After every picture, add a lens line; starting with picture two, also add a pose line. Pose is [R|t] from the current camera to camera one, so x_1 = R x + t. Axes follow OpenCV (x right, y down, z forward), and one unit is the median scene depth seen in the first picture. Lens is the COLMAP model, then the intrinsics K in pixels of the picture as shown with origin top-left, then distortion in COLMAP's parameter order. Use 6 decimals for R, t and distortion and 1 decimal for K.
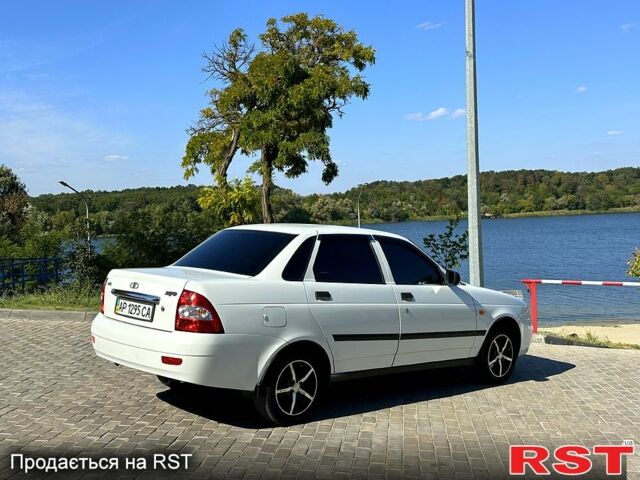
lens RADIAL K [[851.8, 0, 319.0], [0, 851.8, 224.6], [0, 0, 1]] dist [0.131289, -0.066279]
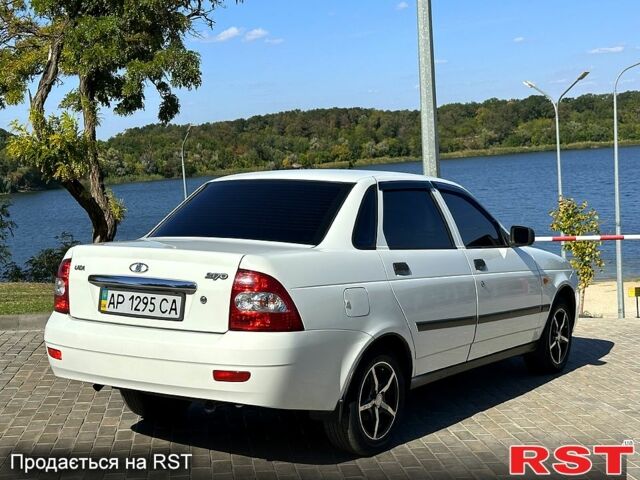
lens RADIAL K [[1087.2, 0, 350.4], [0, 1087.2, 242.3], [0, 0, 1]] dist [0.186936, -0.037878]
pose [[0.961128, -0.047380, 0.272008, -0.243104], [0.032309, 0.997698, 0.059622, 0.006198], [-0.274207, -0.048516, 0.960446, 0.132038]]
